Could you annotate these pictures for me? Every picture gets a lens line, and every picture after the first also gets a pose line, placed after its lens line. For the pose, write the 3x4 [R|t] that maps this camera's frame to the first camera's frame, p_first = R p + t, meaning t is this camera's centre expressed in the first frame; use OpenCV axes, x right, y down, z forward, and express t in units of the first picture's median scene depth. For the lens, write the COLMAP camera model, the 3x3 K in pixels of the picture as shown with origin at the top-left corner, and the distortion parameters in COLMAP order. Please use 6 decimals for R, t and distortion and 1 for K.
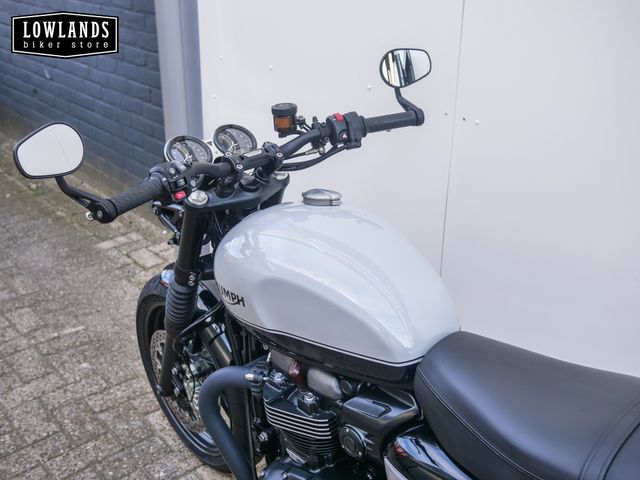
lens RADIAL K [[734.0, 0, 320.0], [0, 734.0, 240.0], [0, 0, 1]] dist [-0.008130, 0.018247]
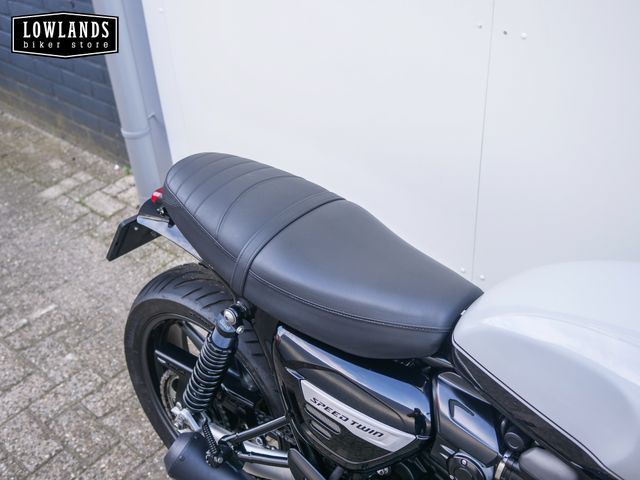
lens RADIAL K [[734.0, 0, 320.0], [0, 734.0, 240.0], [0, 0, 1]] dist [-0.008130, 0.018247]
pose [[0.986744, -0.135757, 0.088916, -0.087283], [0.115875, 0.972993, 0.199644, -0.100743], [-0.113618, -0.186694, 0.975826, 0.148176]]
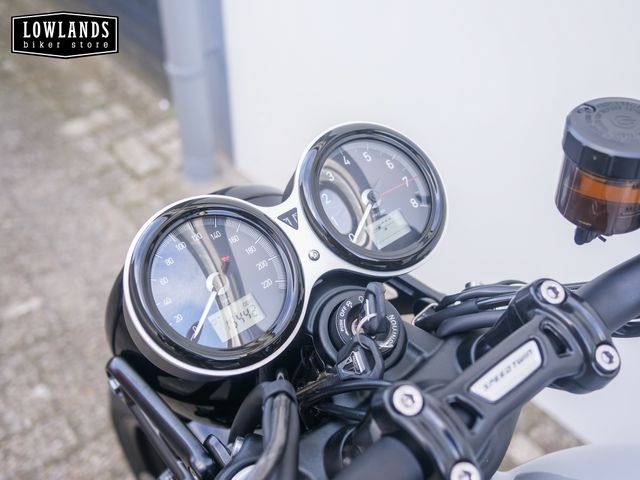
lens RADIAL K [[734.0, 0, 320.0], [0, 734.0, 240.0], [0, 0, 1]] dist [-0.008130, 0.018247]
pose [[0.999803, 0.016474, -0.011048, -0.085154], [-0.012455, 0.954892, 0.296691, -0.129392], [0.015437, -0.296495, 0.954910, 0.460842]]
